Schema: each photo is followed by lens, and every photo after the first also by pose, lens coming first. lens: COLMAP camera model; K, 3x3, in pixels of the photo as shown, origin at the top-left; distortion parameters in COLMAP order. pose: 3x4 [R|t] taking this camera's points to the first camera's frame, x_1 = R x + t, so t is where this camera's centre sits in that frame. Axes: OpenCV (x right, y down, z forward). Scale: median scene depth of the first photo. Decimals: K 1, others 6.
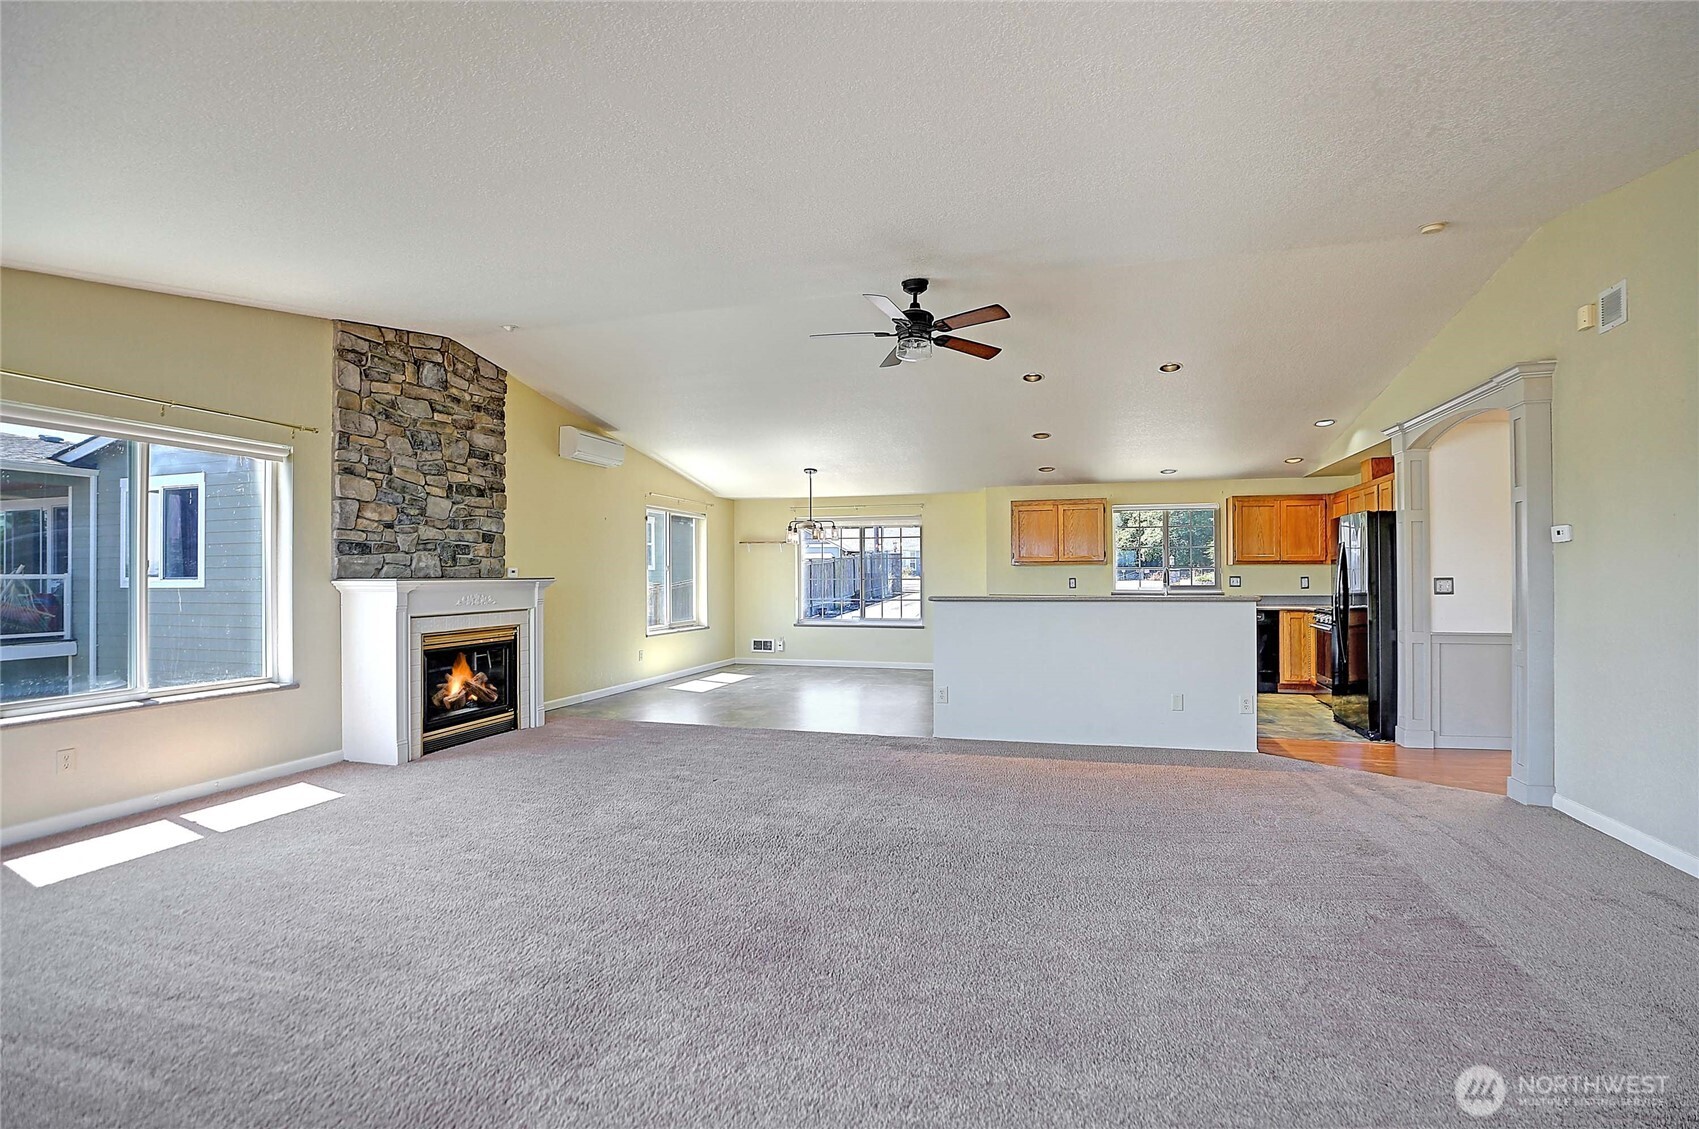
lens RADIAL K [[792.1, 0, 865.0], [0, 792.1, 571.5], [0, 0, 1]] dist [-0.032878, 0.010243]
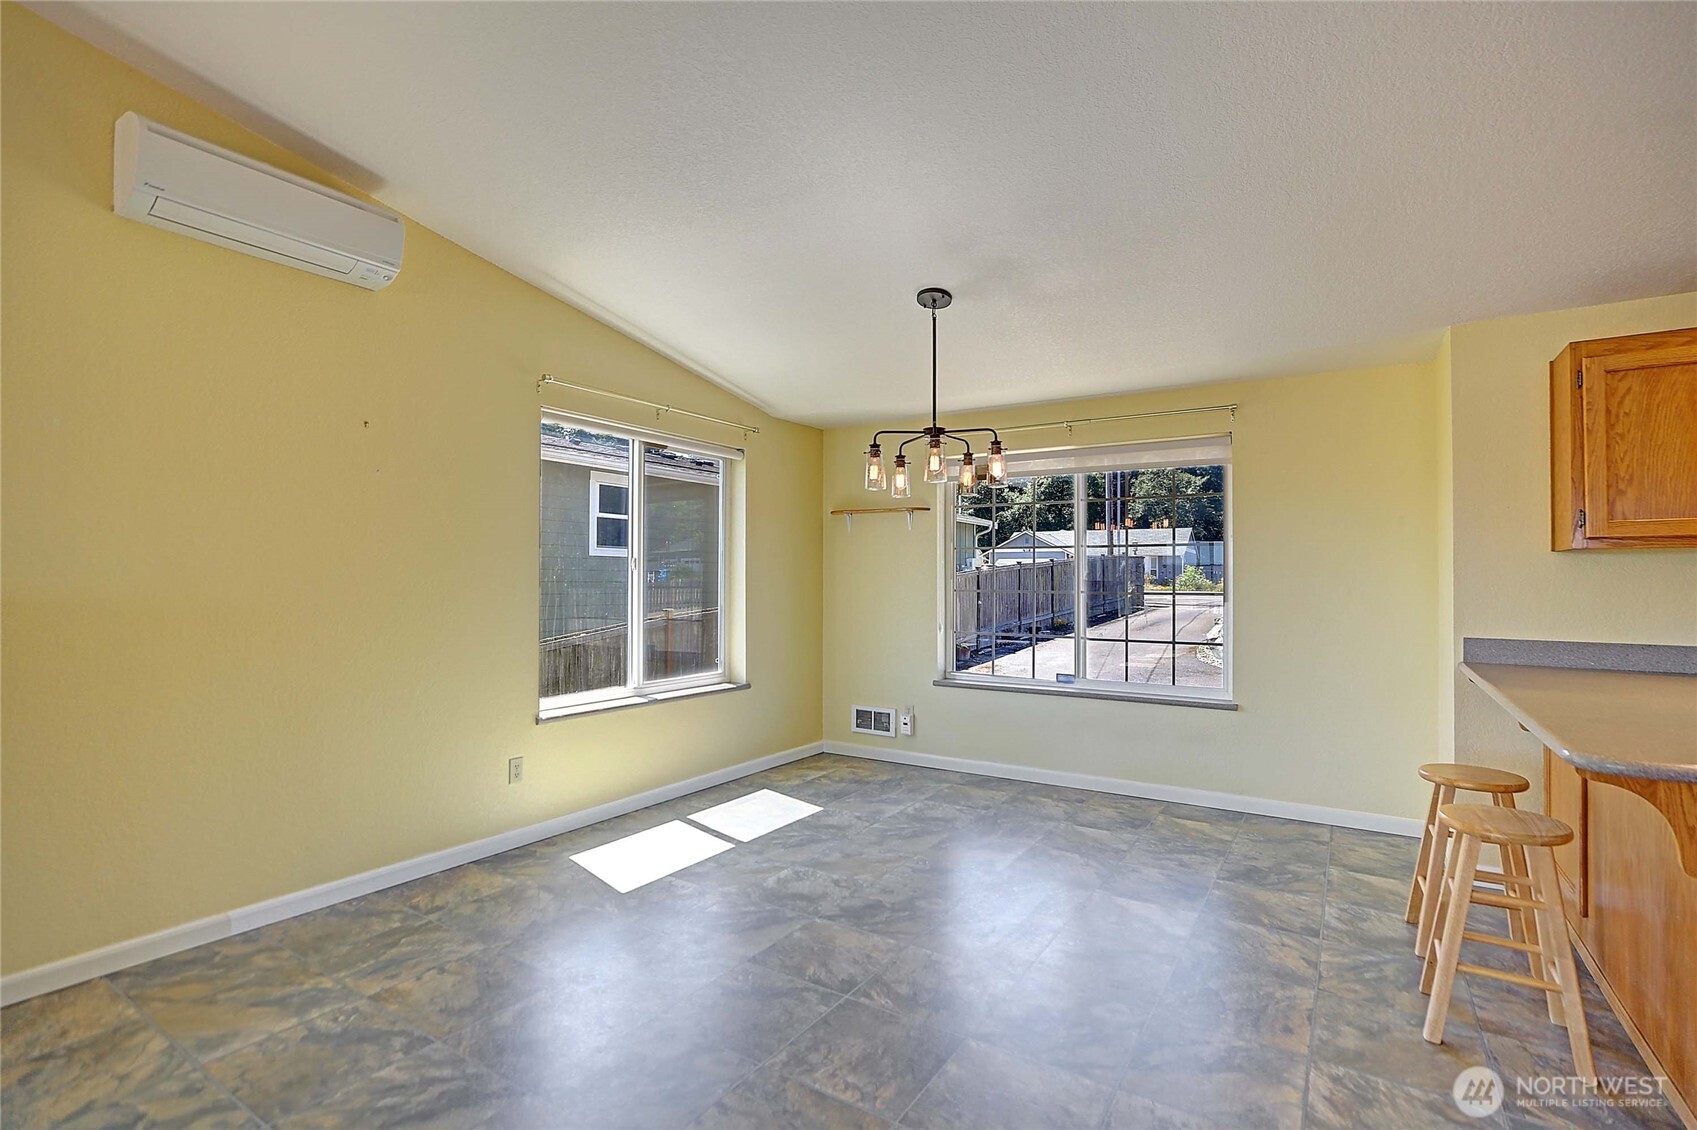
lens RADIAL K [[791.2, 0, 863.9], [0, 791.2, 572.0], [0, 0, 1]] dist [-0.032878, 0.010243]
pose [[0.958613, 0.004168, -0.284680, 0.005734], [-0.005544, 0.999977, -0.004030, 0.003768], [0.284657, 0.005441, 0.958614, 0.644059]]
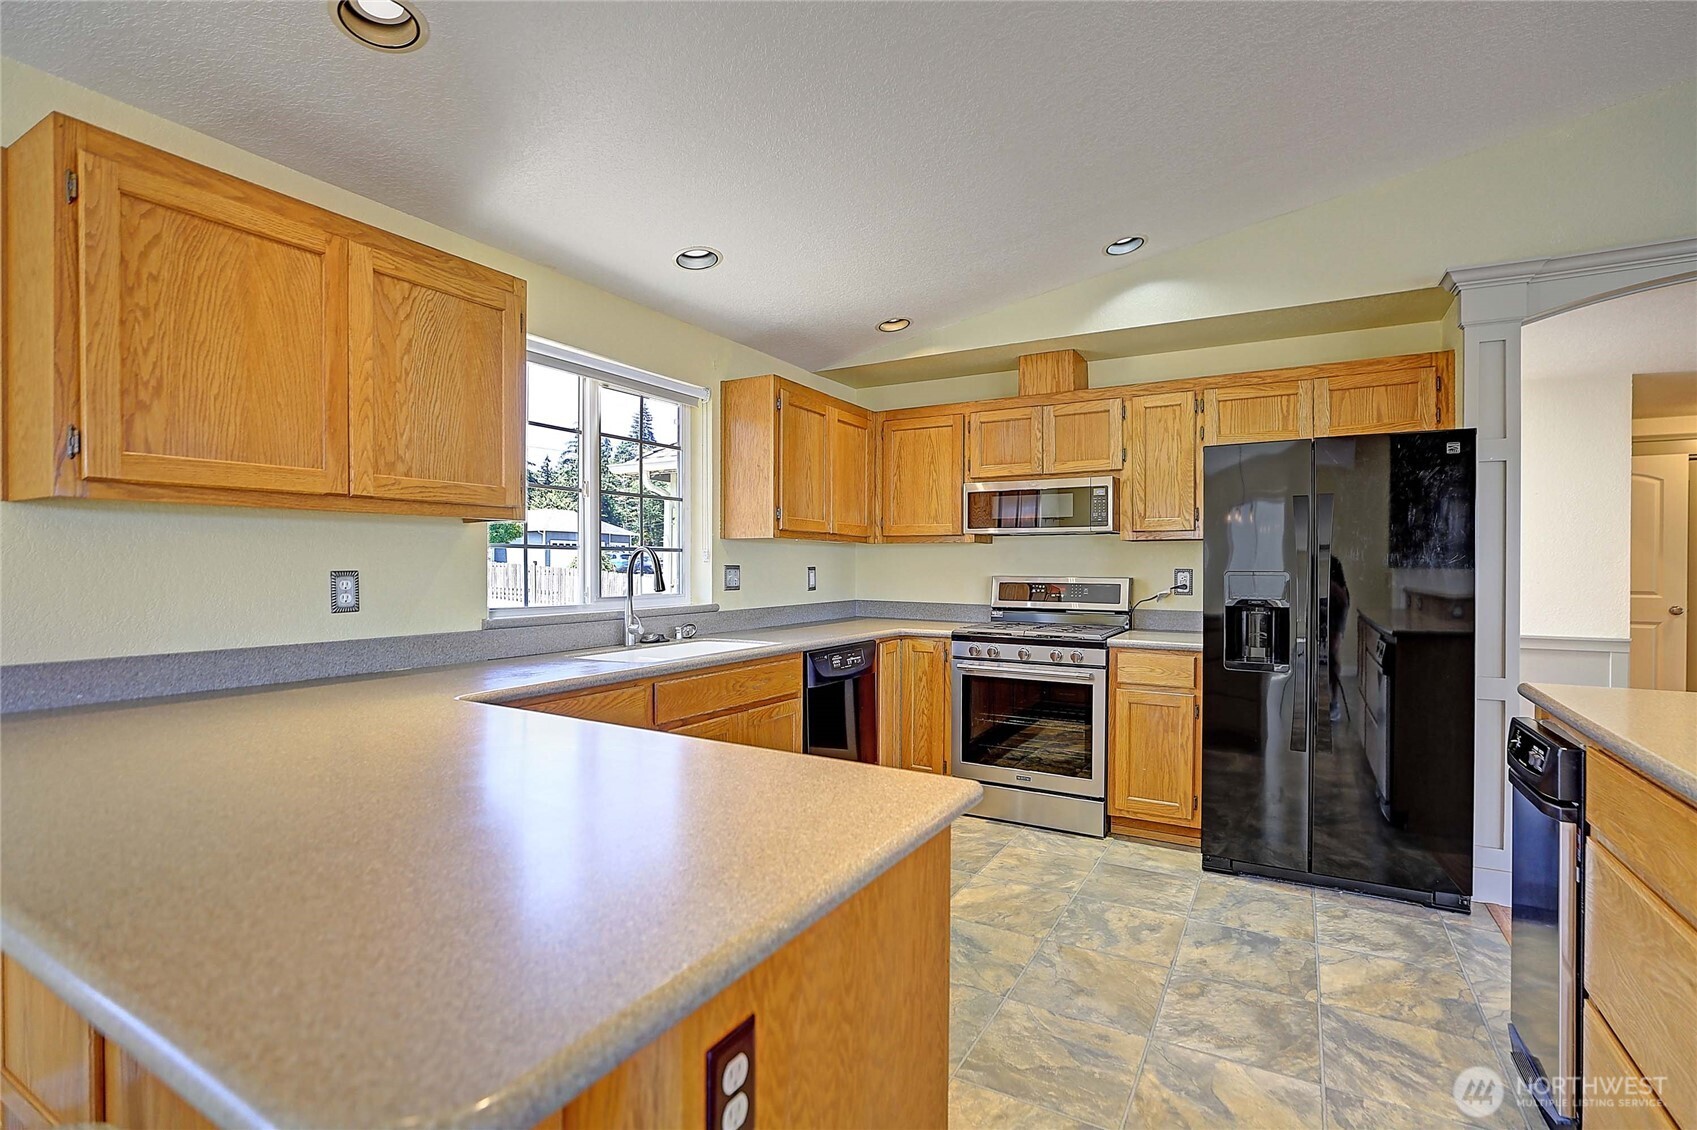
lens RADIAL K [[791.2, 0, 863.9], [0, 791.2, 572.0], [0, 0, 1]] dist [-0.032878, 0.010243]
pose [[0.224285, -0.005361, 0.974509, 0.065430], [-0.008192, 0.999939, 0.007386, 0.005461], [-0.974489, -0.009640, 0.224227, 0.813838]]
